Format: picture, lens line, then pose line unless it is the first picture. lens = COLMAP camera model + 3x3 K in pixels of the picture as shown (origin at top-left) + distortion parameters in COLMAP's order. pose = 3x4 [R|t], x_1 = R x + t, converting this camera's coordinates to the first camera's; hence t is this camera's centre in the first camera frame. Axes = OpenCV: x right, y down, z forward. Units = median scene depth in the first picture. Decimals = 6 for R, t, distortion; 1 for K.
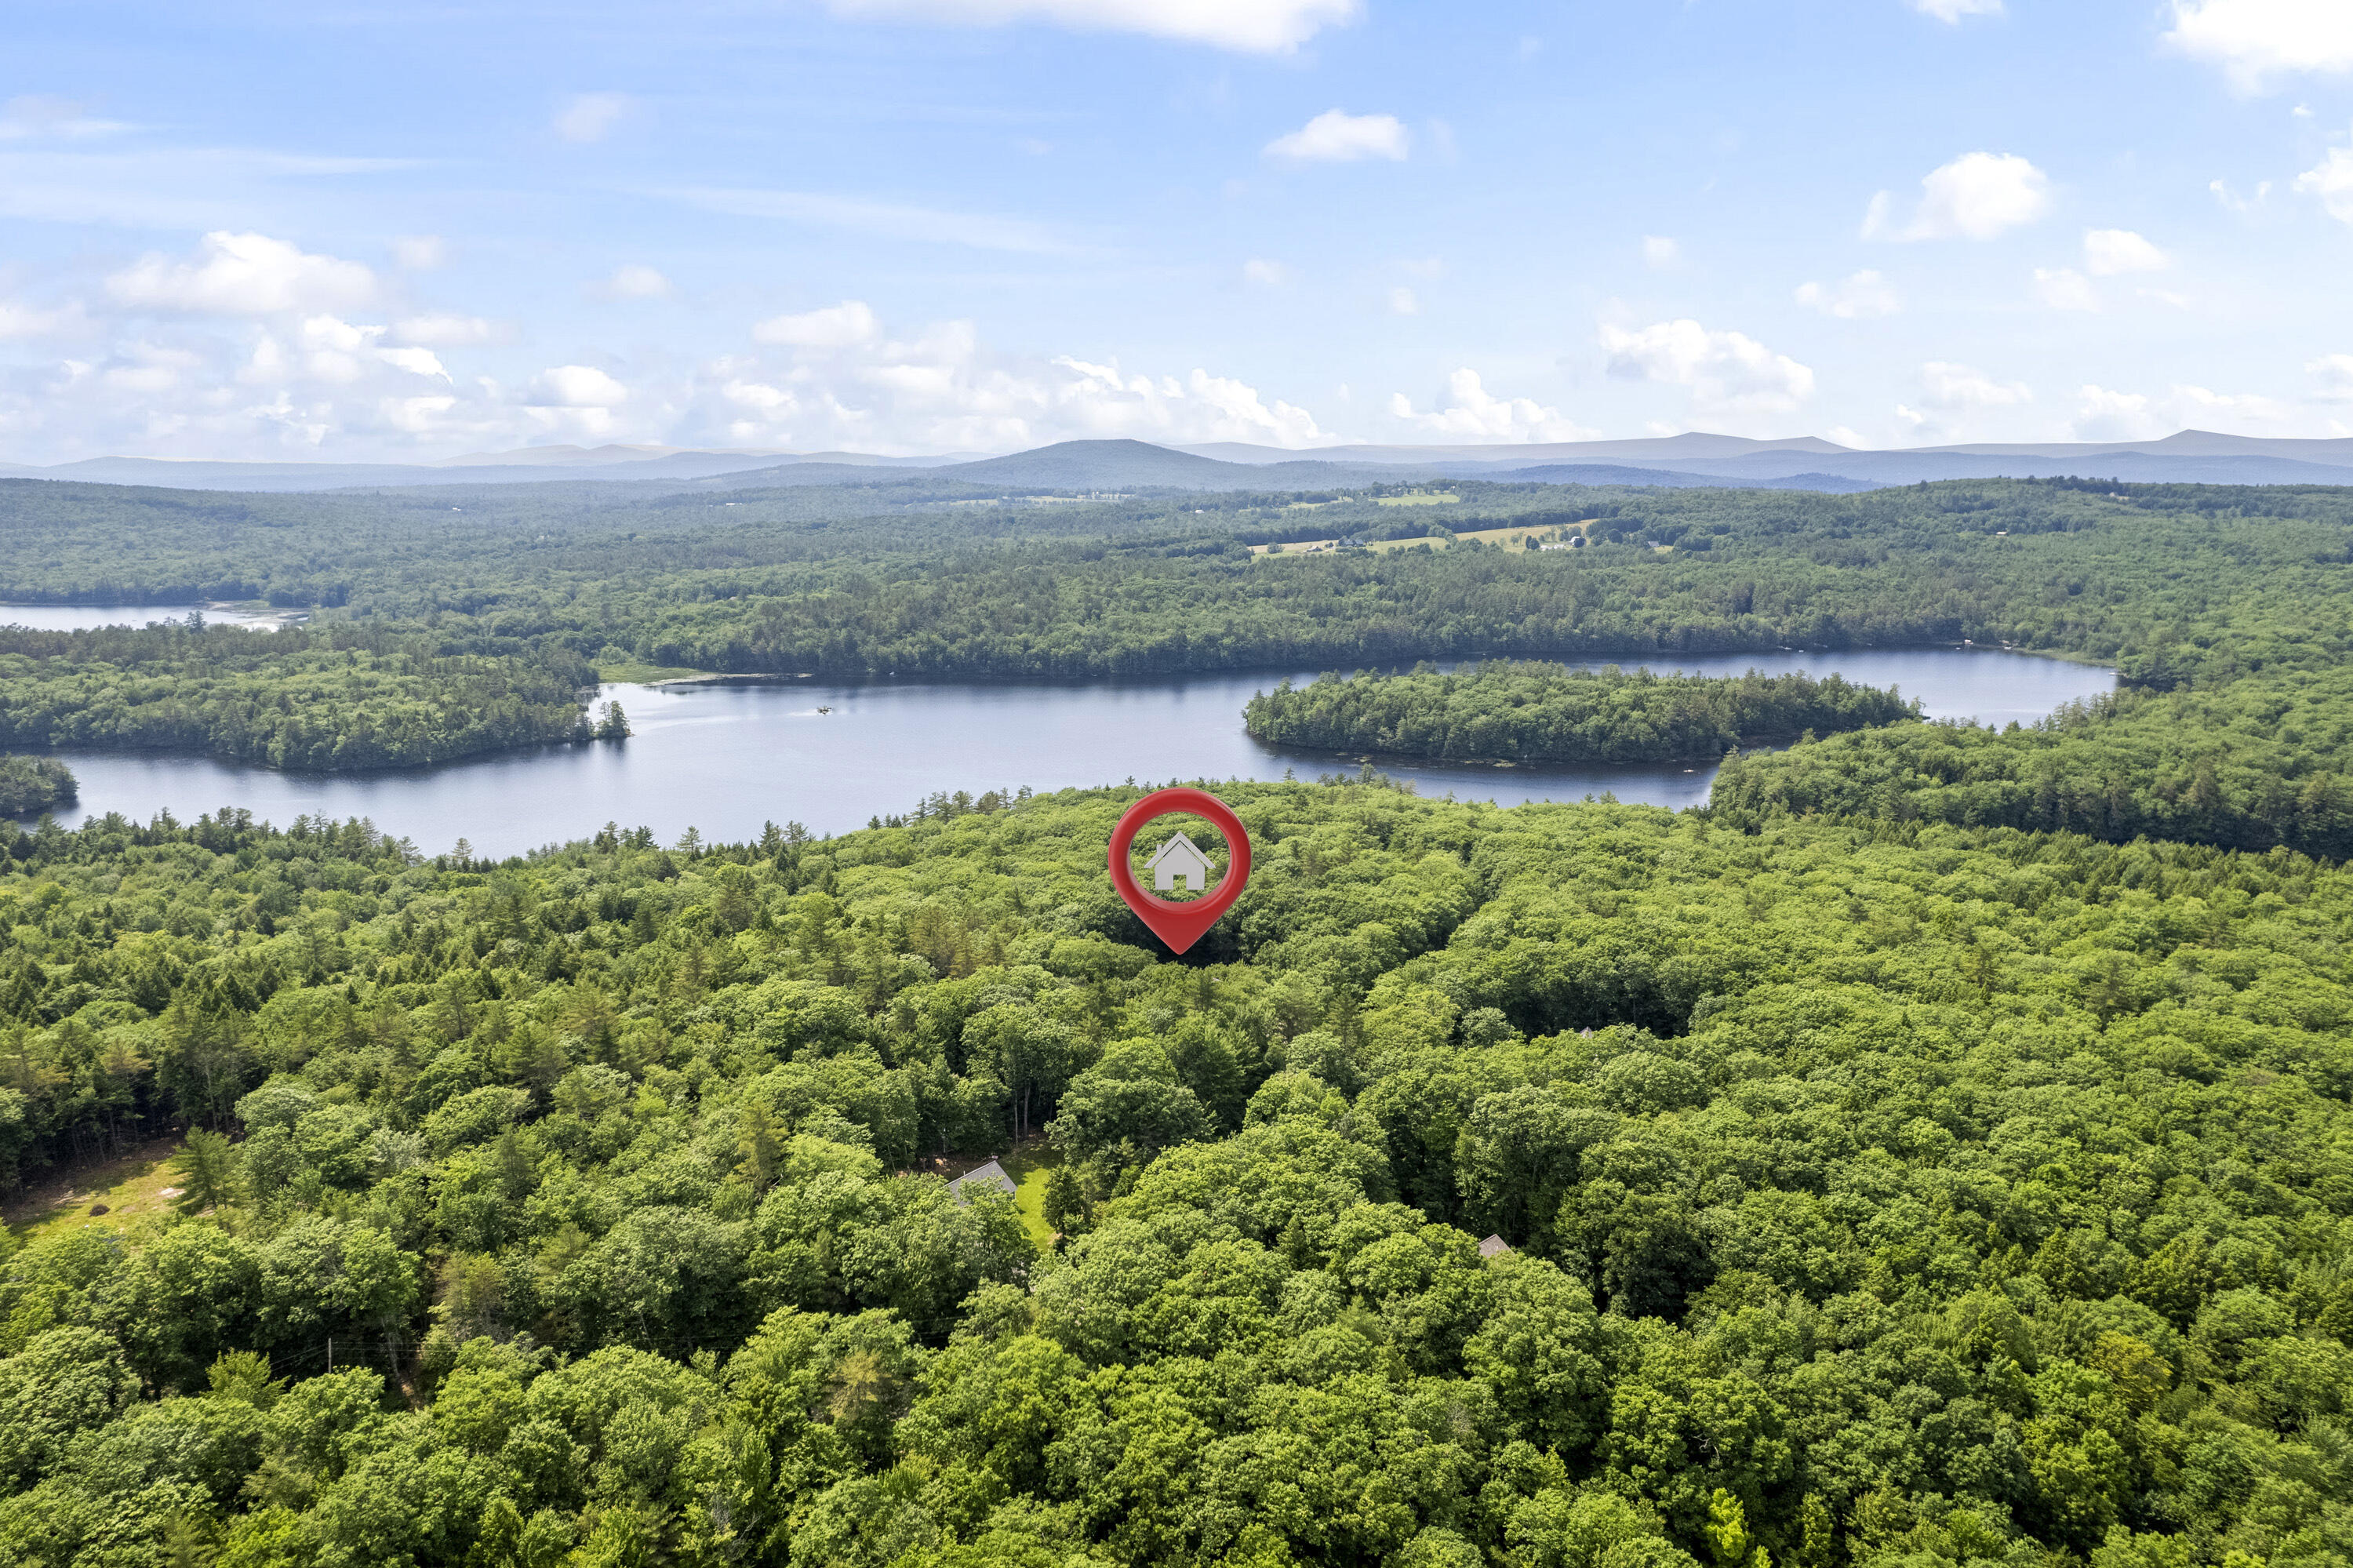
lens RADIAL K [[1503.9, 0, 1181.5], [0, 1503.9, 783.7], [0, 0, 1]] dist [-0.071109, 0.064247]
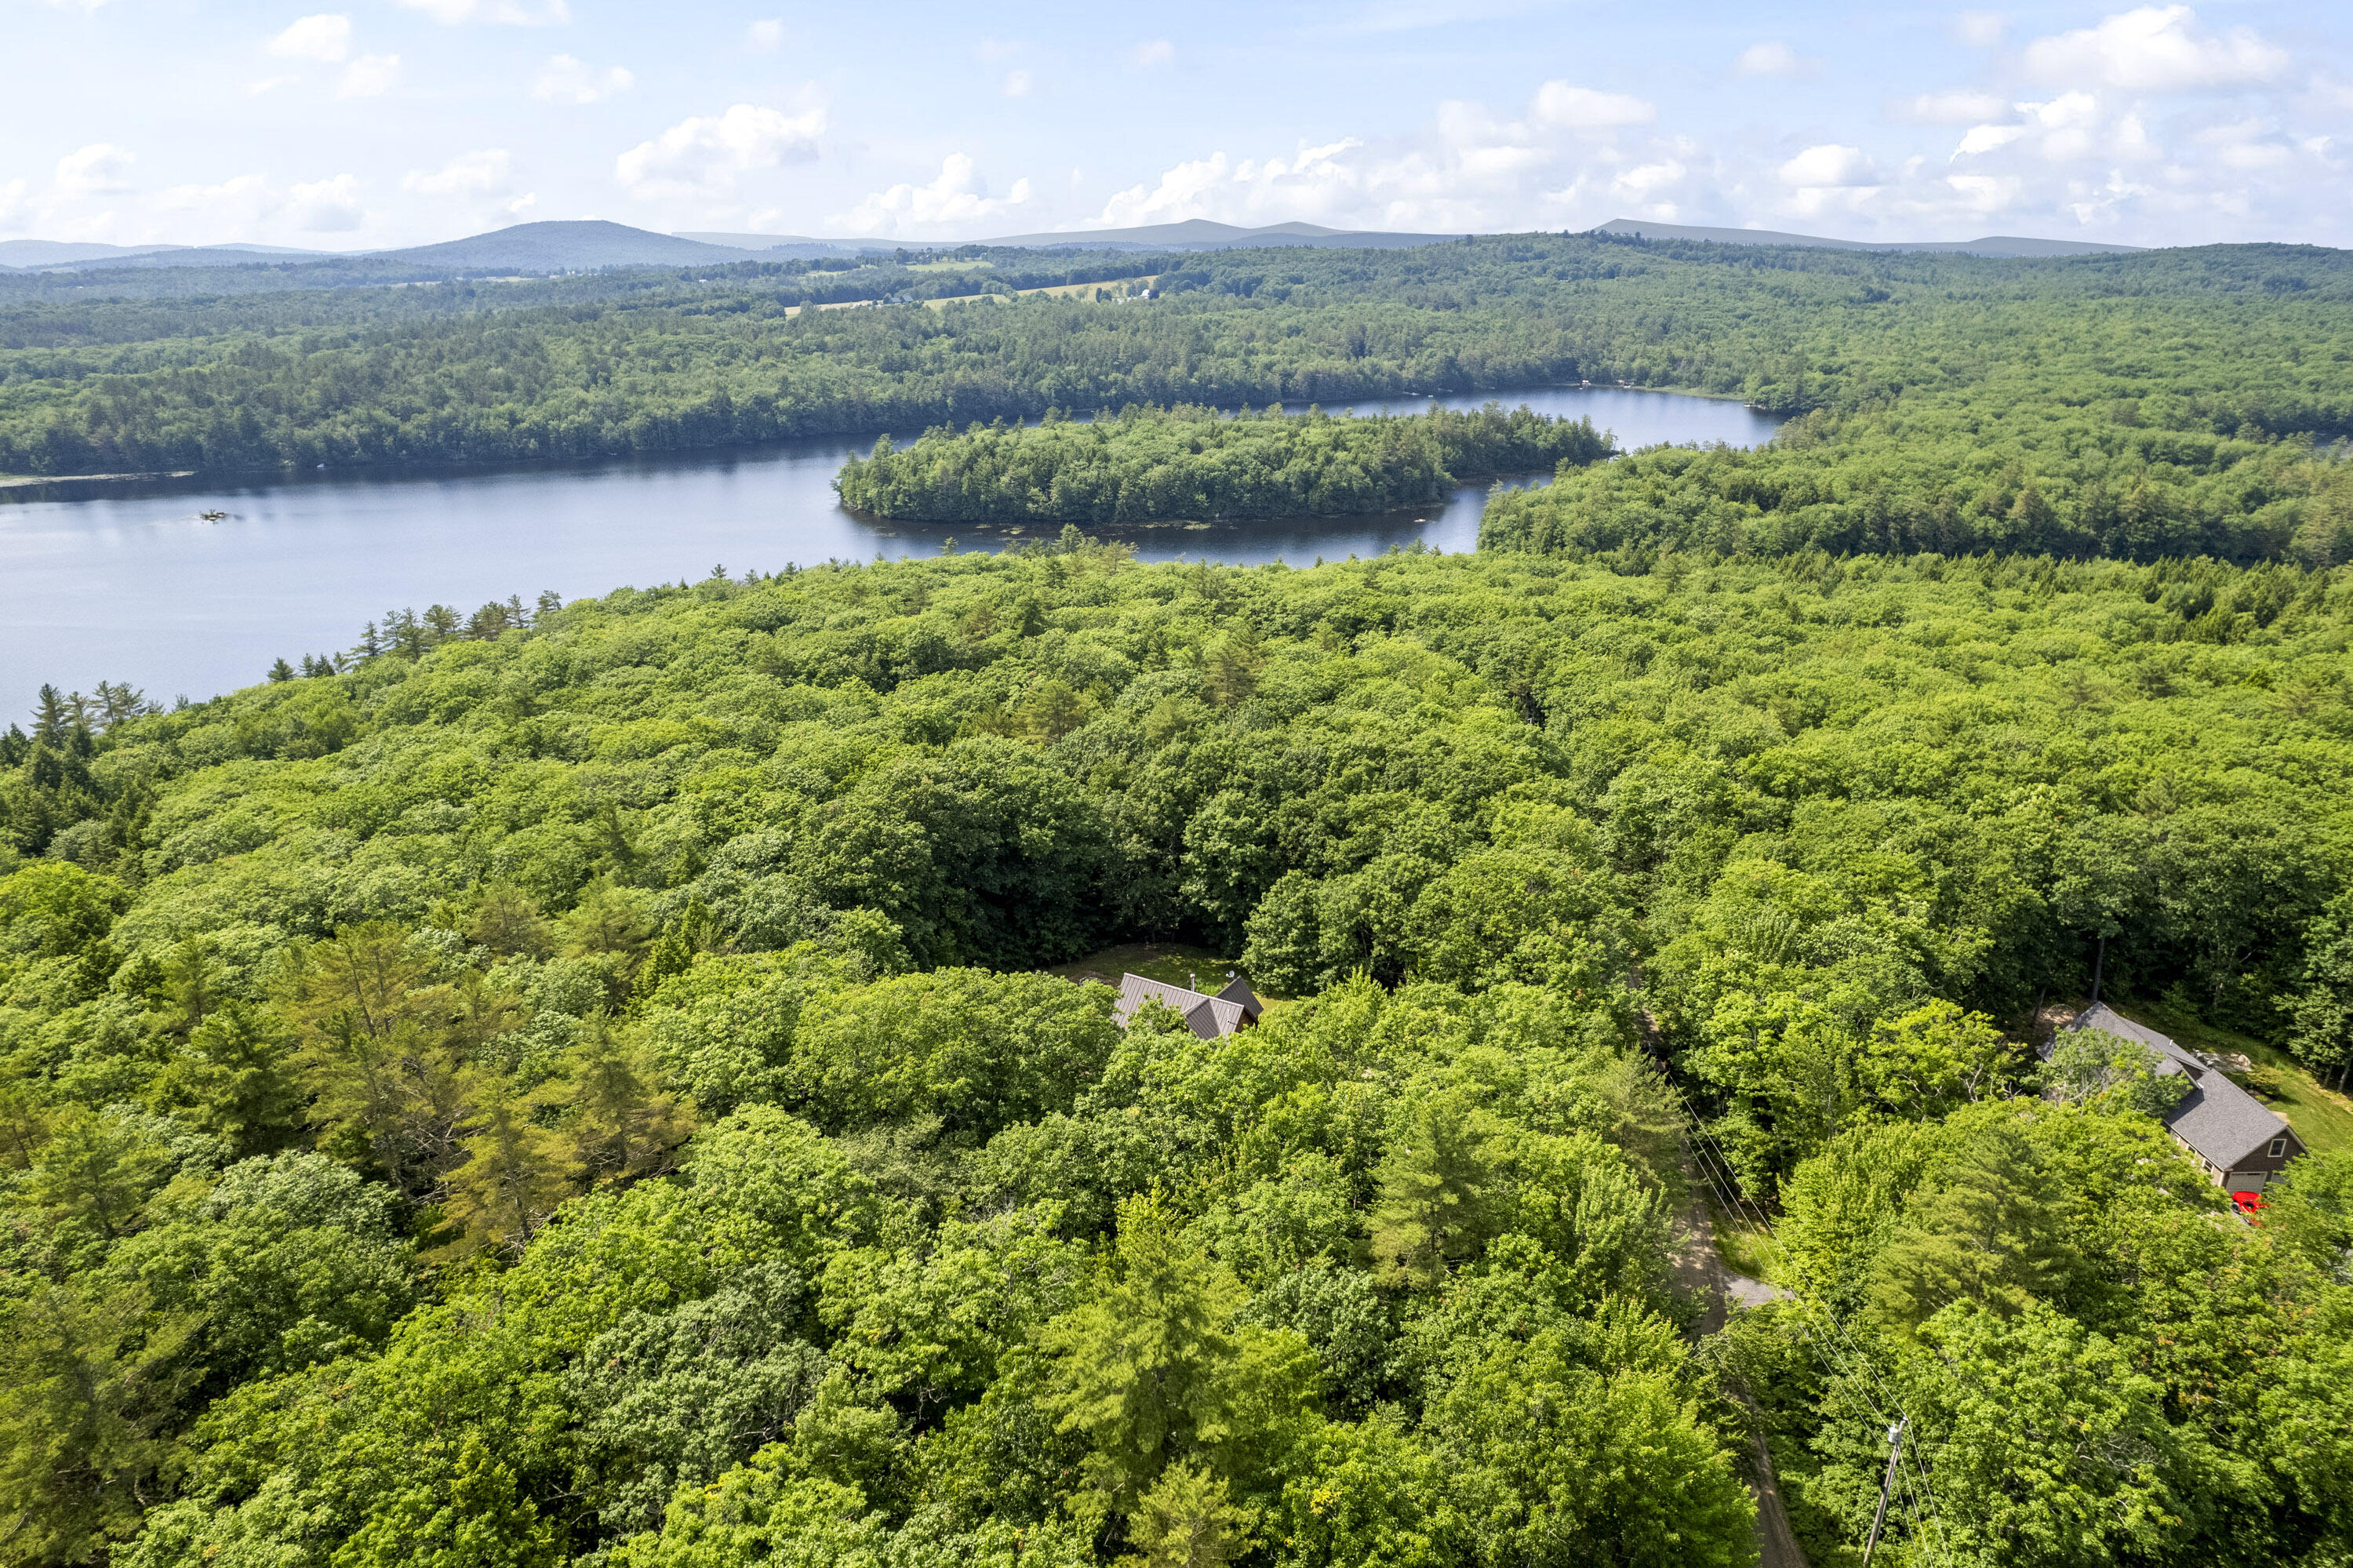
lens RADIAL K [[1503.9, 0, 1181.5], [0, 1503.9, 783.7], [0, 0, 1]] dist [-0.071109, 0.064247]
pose [[0.949349, -0.107360, 0.295313, -0.024765], [0.067750, 0.987652, 0.141260, 0.006022], [-0.306832, -0.114097, 0.944900, 0.179008]]
